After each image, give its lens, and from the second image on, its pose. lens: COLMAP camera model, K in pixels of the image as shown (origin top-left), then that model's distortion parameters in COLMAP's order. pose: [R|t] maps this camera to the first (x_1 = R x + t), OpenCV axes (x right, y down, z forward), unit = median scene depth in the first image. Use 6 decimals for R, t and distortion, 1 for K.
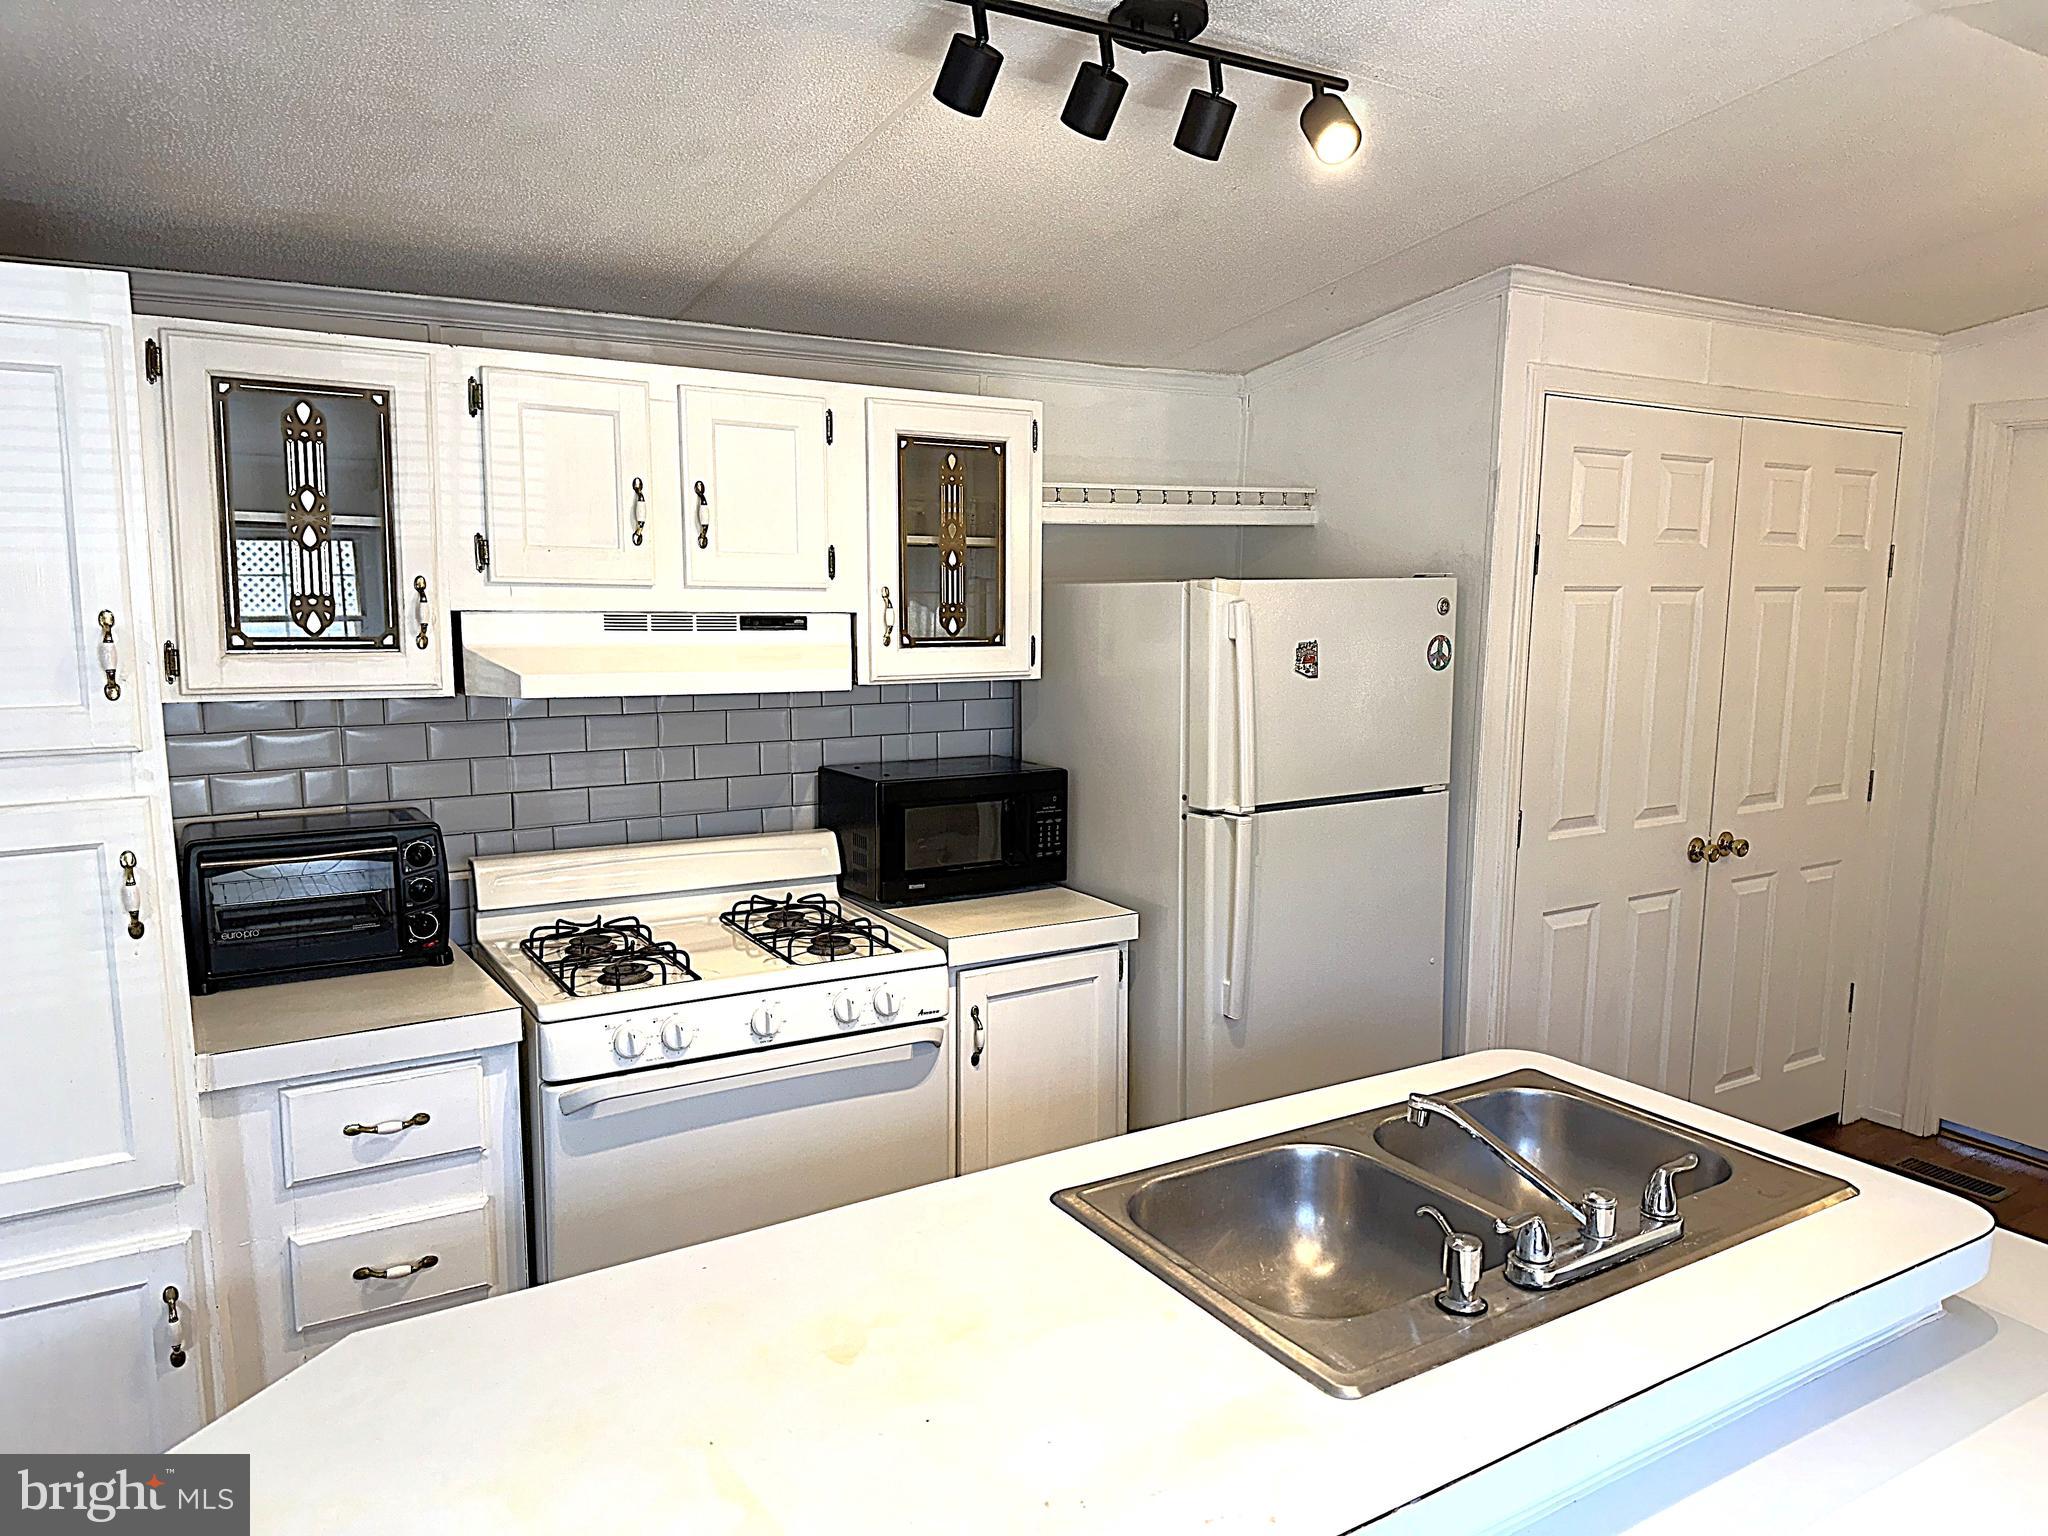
lens RADIAL K [[1440.1, 0, 1015.5], [0, 1440.1, 785.5], [0, 0, 1]] dist [0.064405, -0.086833]
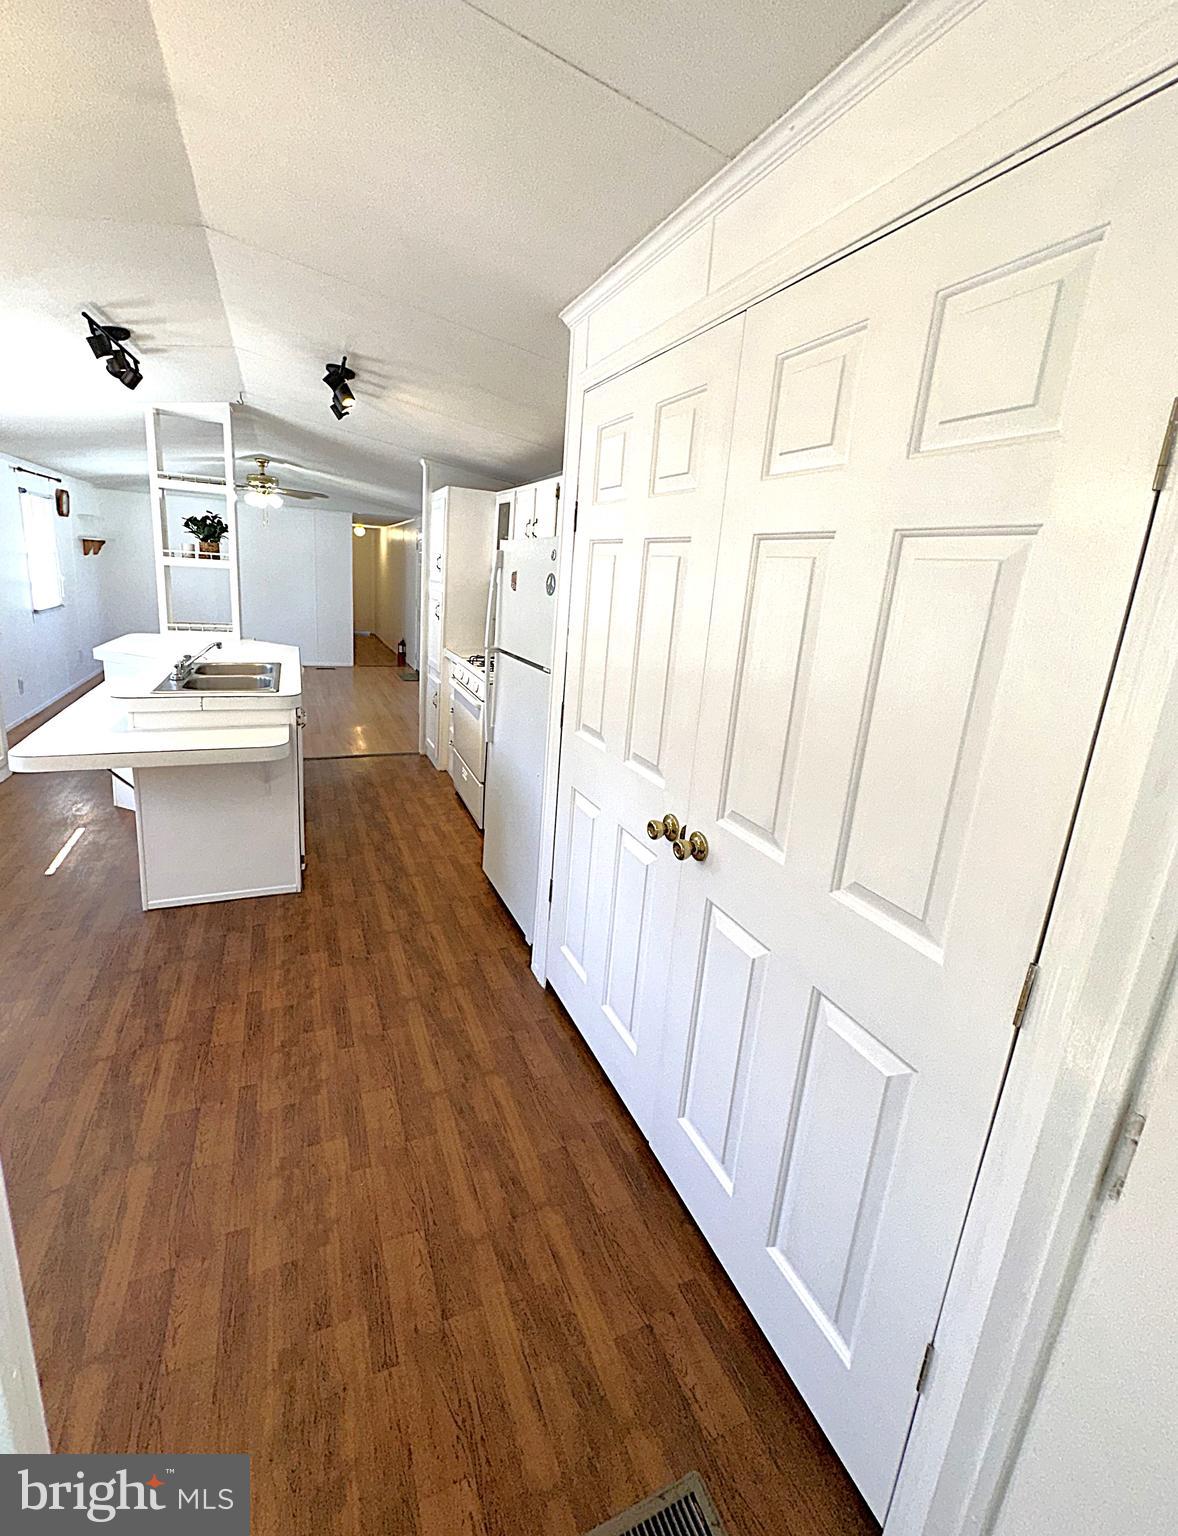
lens RADIAL K [[649.8, 0, 562.0], [0, 649.8, 724.3], [0, 0, 1]] dist [-0.000446, 0.000686]
pose [[-0.173468, 0.209954, -0.962200, 1.107236], [-0.203711, 0.948233, 0.243632, -0.133975], [0.963541, 0.238273, -0.121718, 1.240472]]
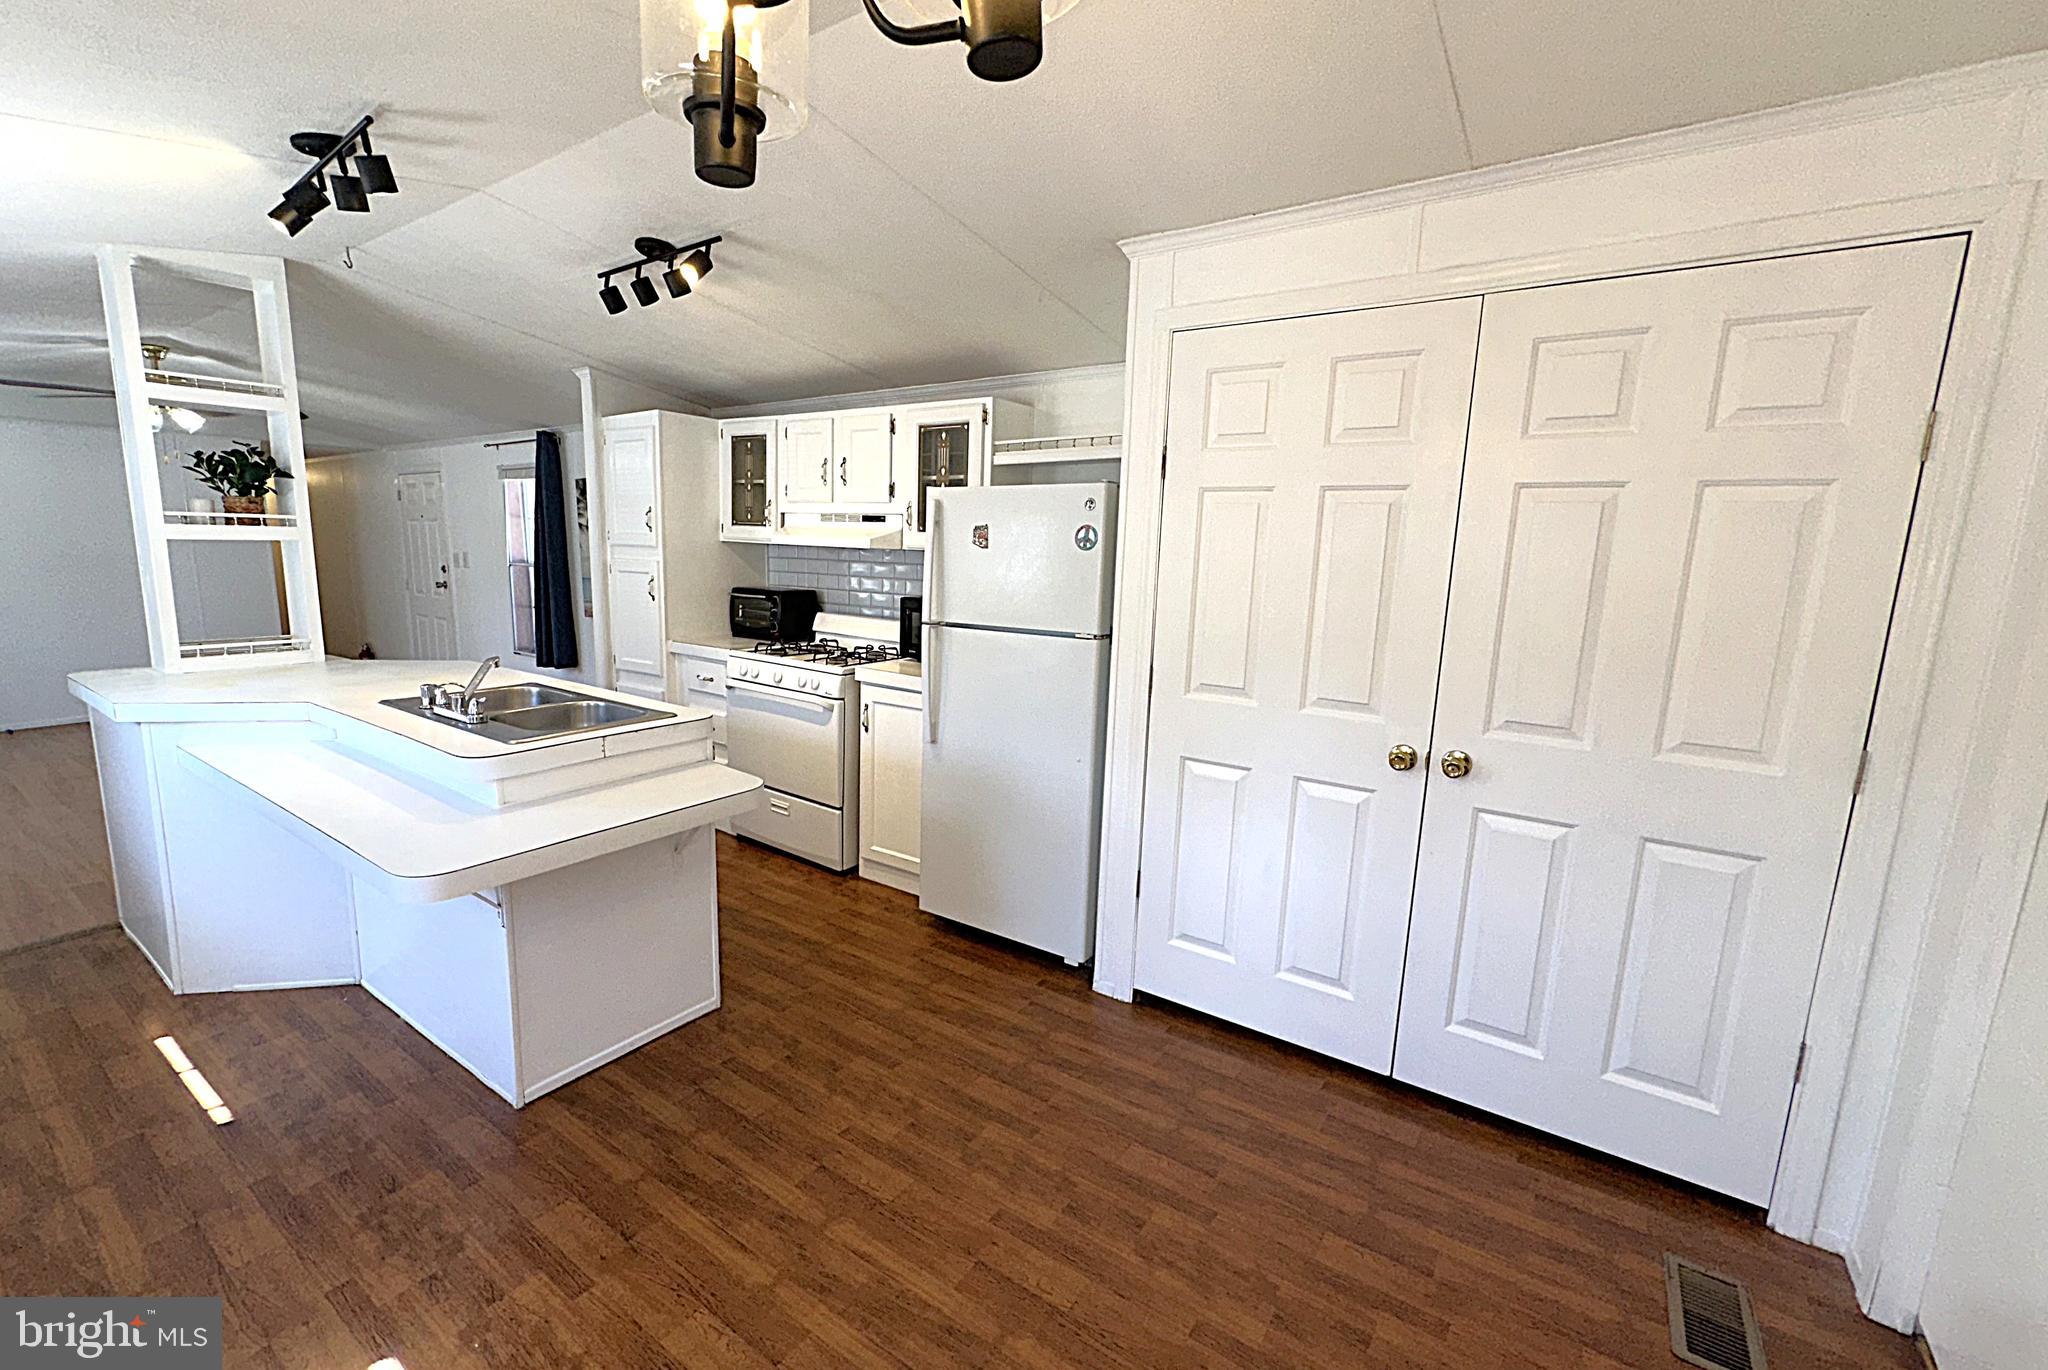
lens RADIAL K [[862.2, 0, 978.1], [0, 862.2, 686.7], [0, 0, 1]] dist [0.000329, -0.000832]
pose [[0.368224, 0.159205, -0.916005, 1.135060], [-0.152455, 0.982233, 0.109431, -0.027795], [0.917152, 0.099355, 0.385954, 0.653141]]
